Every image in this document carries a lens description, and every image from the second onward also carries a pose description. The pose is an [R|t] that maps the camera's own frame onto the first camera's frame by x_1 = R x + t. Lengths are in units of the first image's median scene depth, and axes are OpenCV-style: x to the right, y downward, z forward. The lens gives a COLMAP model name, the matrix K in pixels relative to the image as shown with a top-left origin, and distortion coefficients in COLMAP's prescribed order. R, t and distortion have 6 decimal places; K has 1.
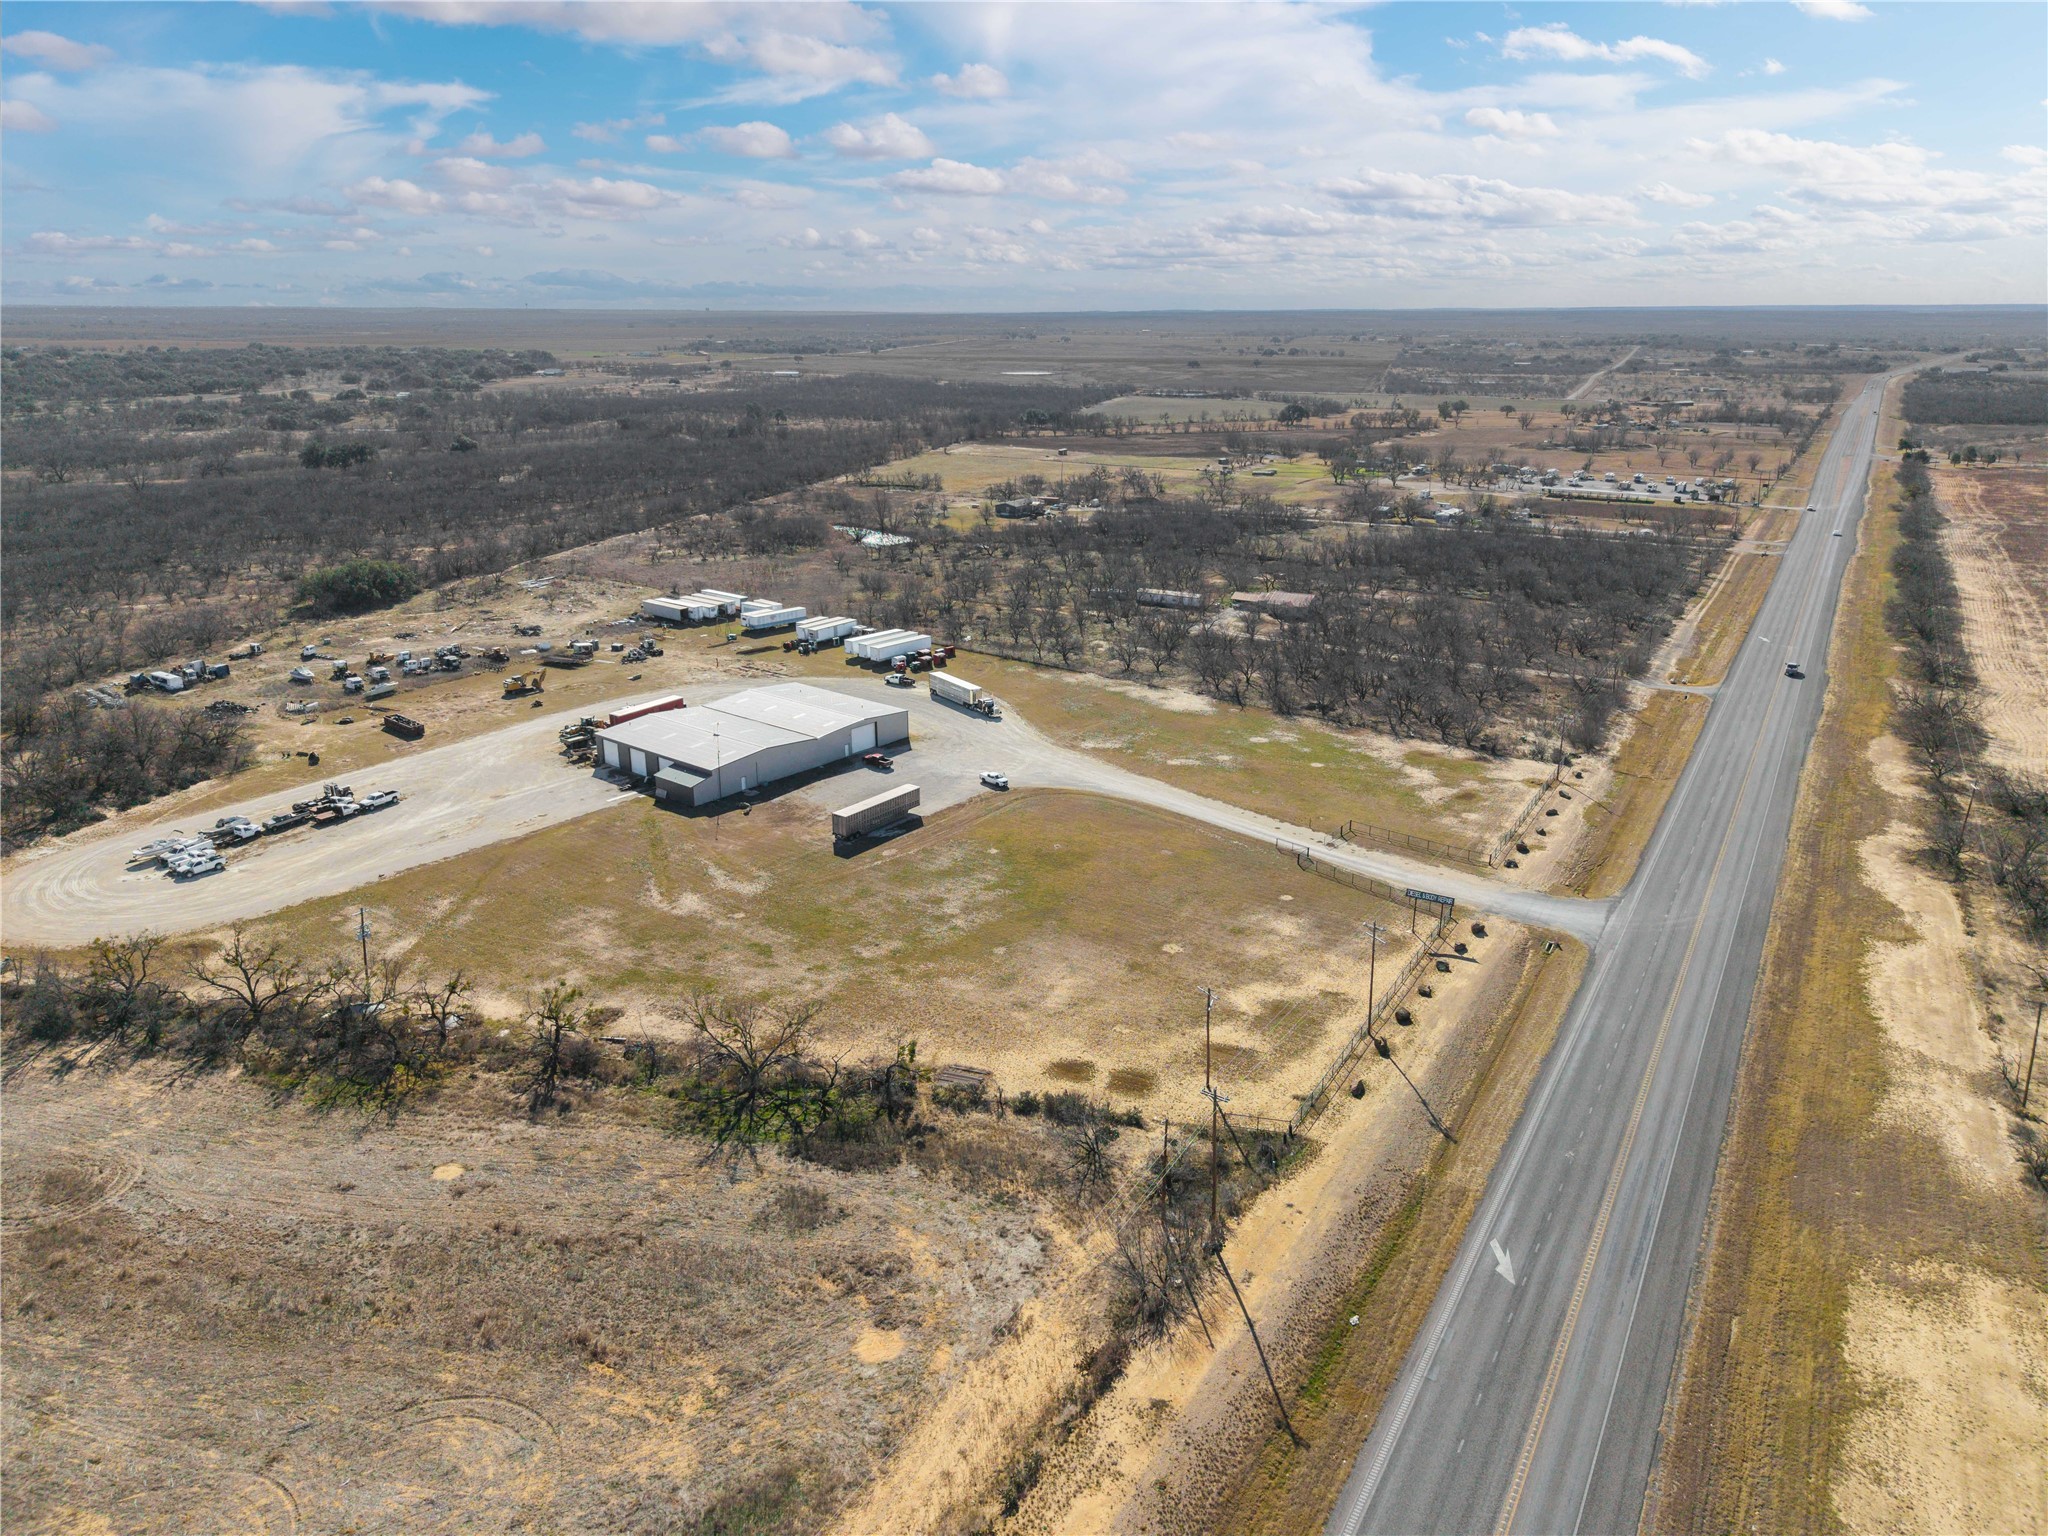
lens RADIAL K [[1366.6, 0, 1022.7], [0, 1366.6, 765.3], [0, 0, 1]] dist [0.032526, -0.035446]
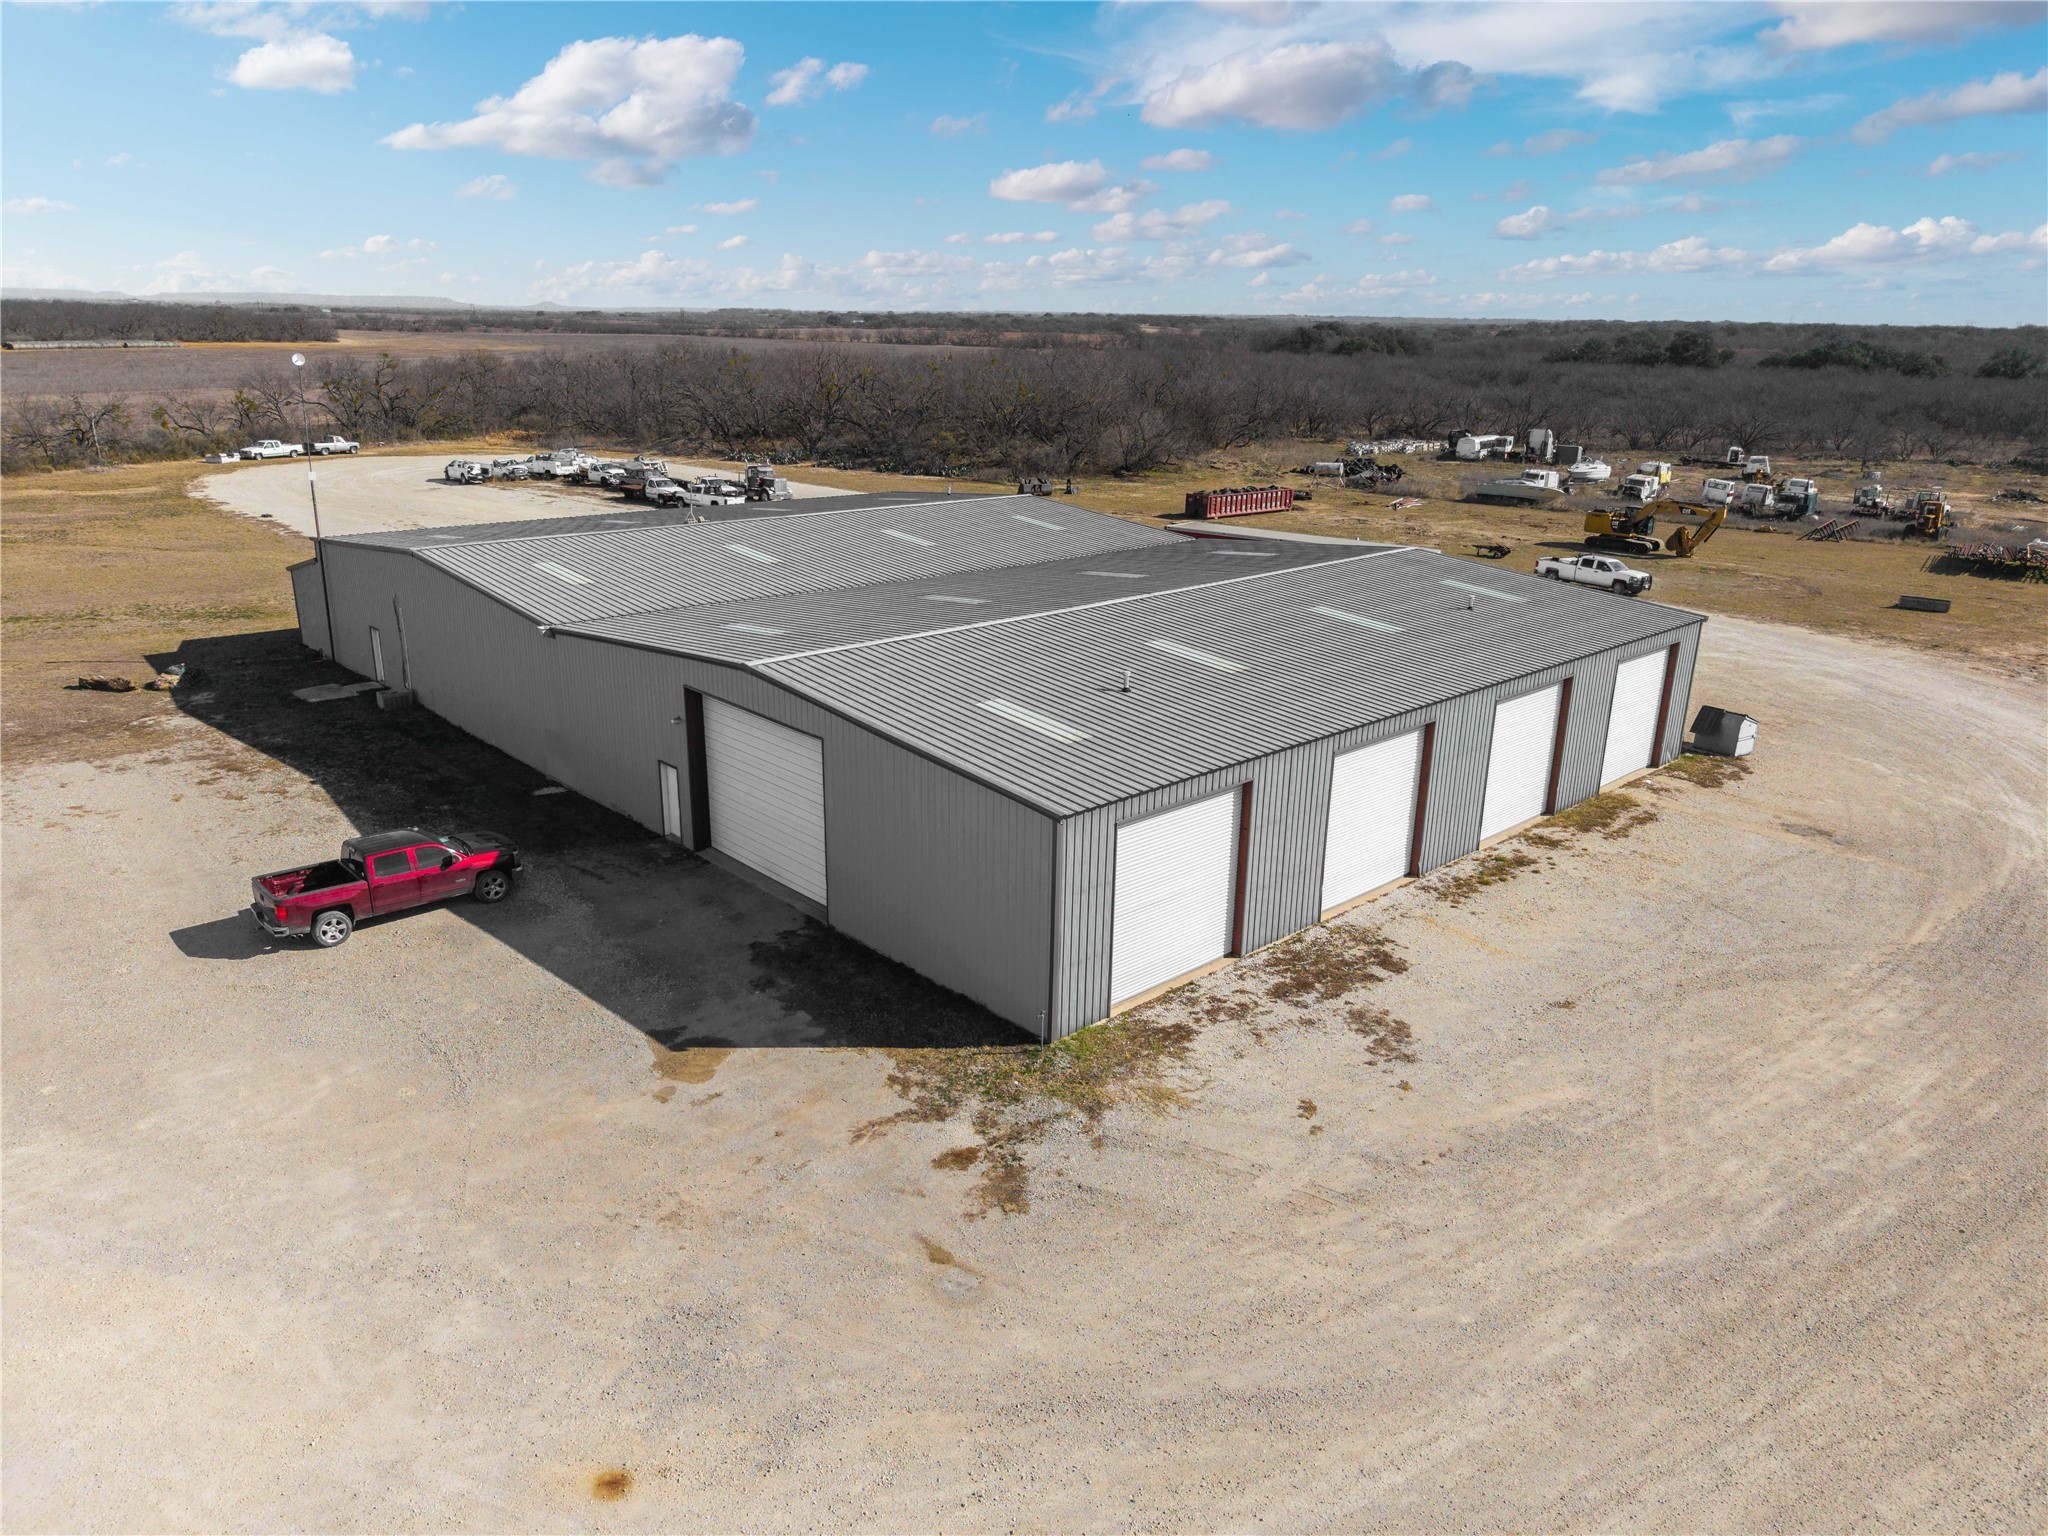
lens RADIAL K [[1366.6, 0, 1026.8], [0, 1366.6, 775.5], [0, 0, 1]] dist [0.032526, -0.035446]
pose [[-0.137120, 0.302467, -0.943245, 0.017372], [-0.329350, 0.884142, 0.331393, -0.096757], [0.934198, 0.356098, -0.021617, 1.246386]]
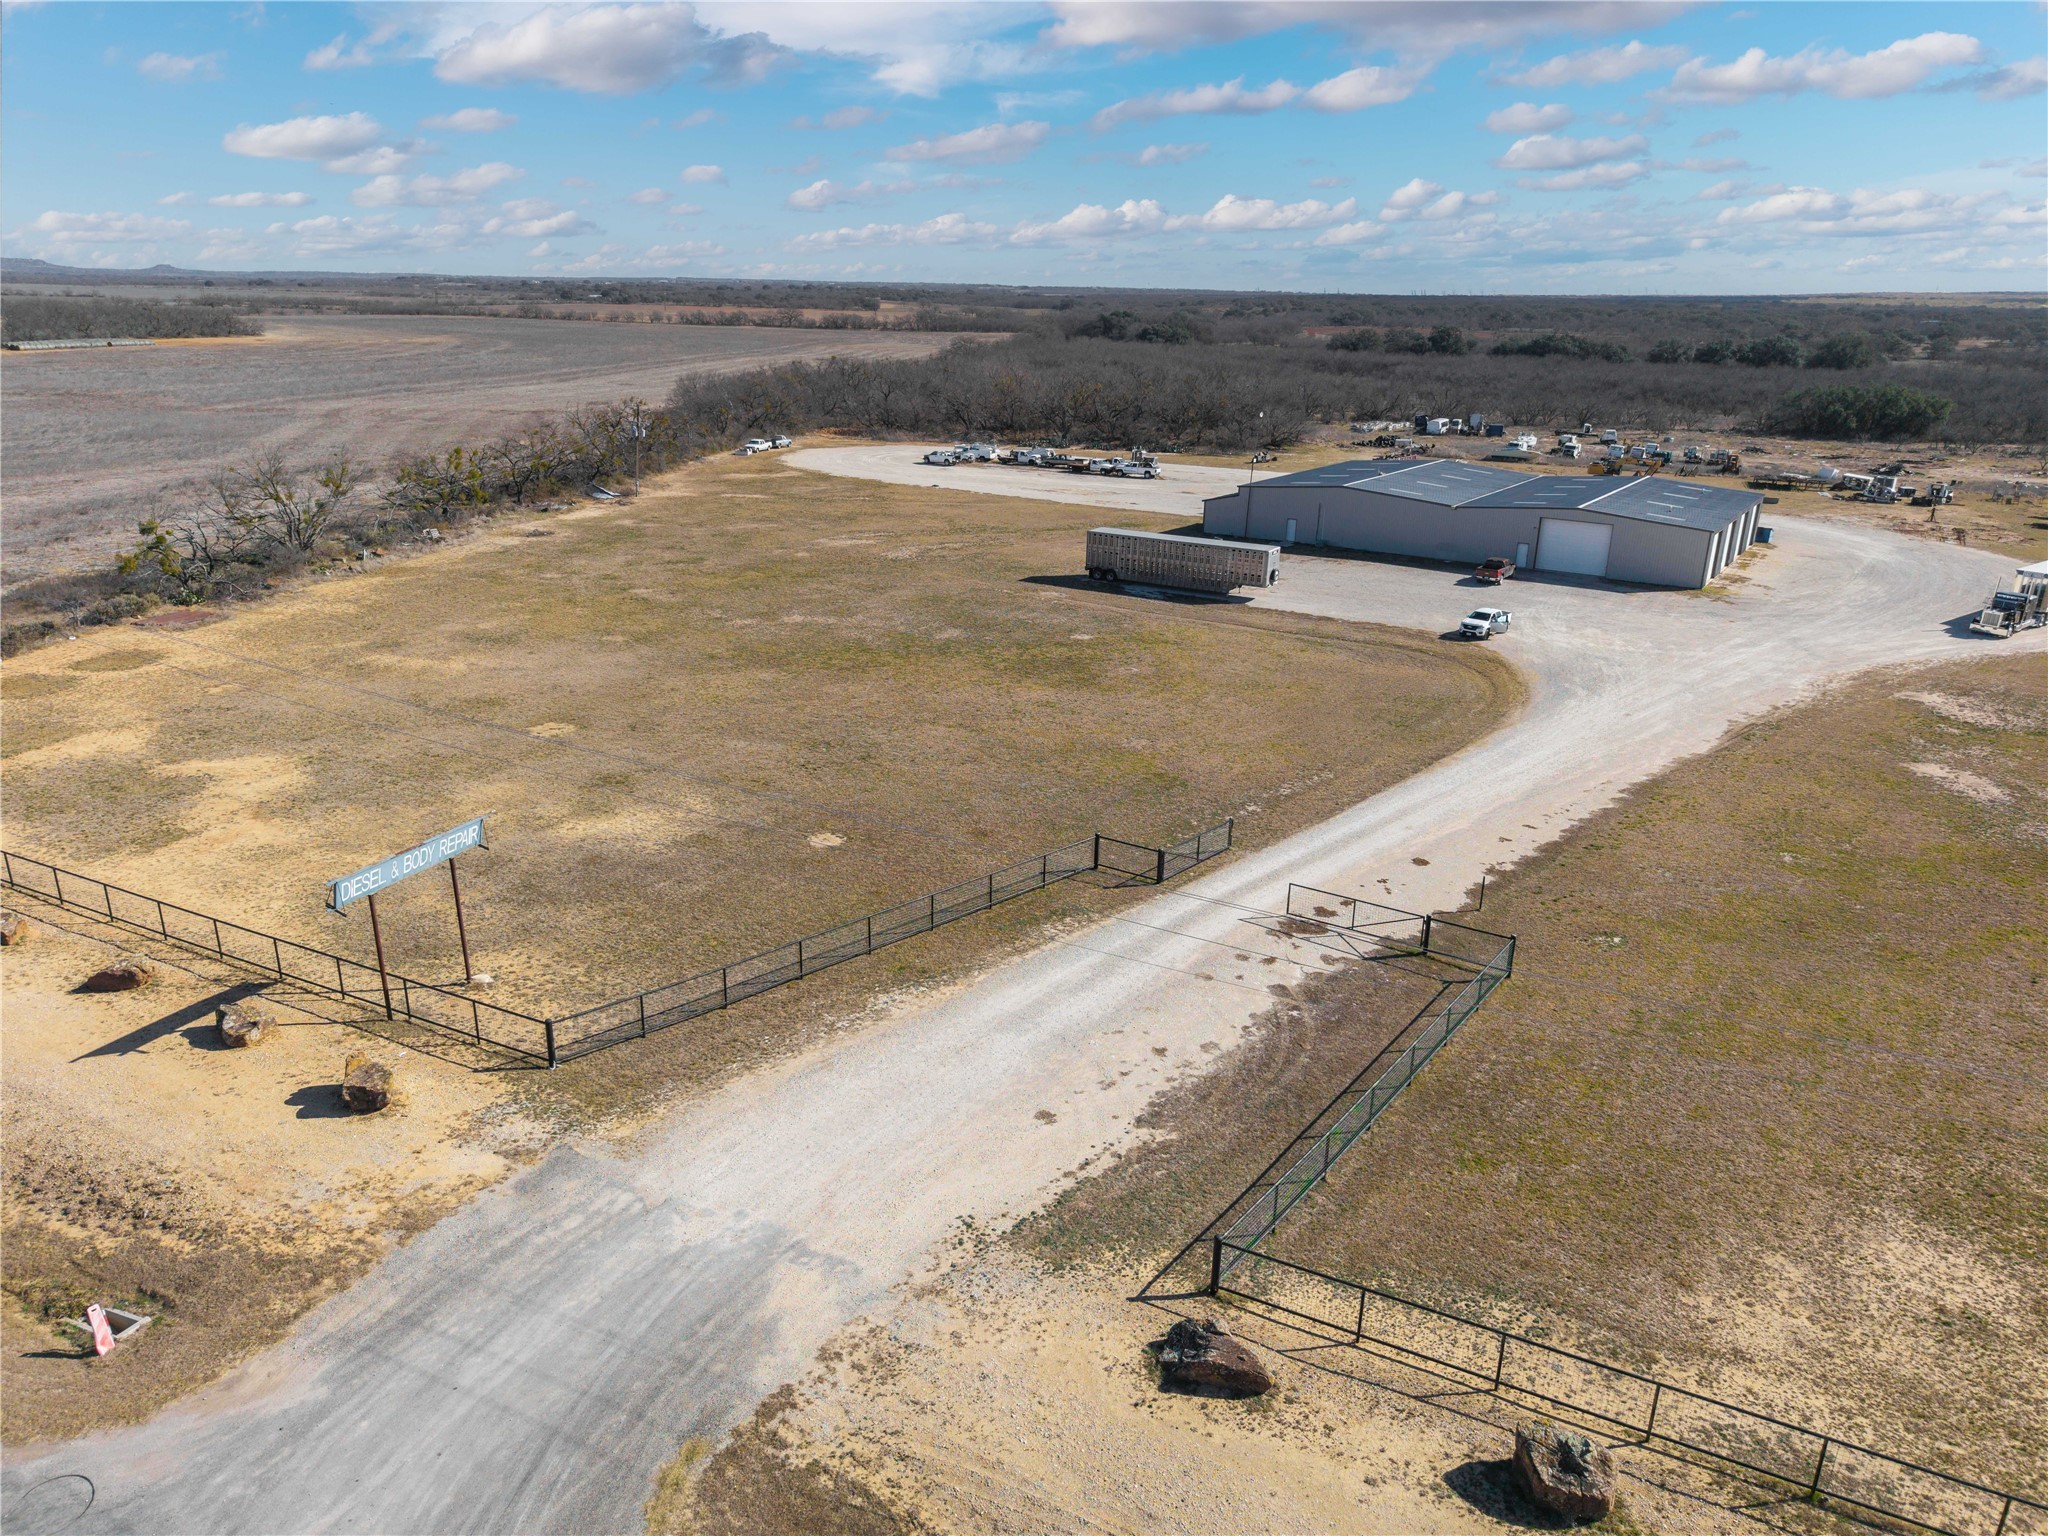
lens RADIAL K [[1366.6, 0, 1024.5], [0, 1366.6, 768.8], [0, 0, 1]] dist [0.032526, -0.035446]
pose [[0.081625, 0.320505, -0.943723, 0.458752], [-0.331613, 0.901668, 0.277540, -0.023950], [0.939878, 0.290297, 0.179882, 0.893647]]
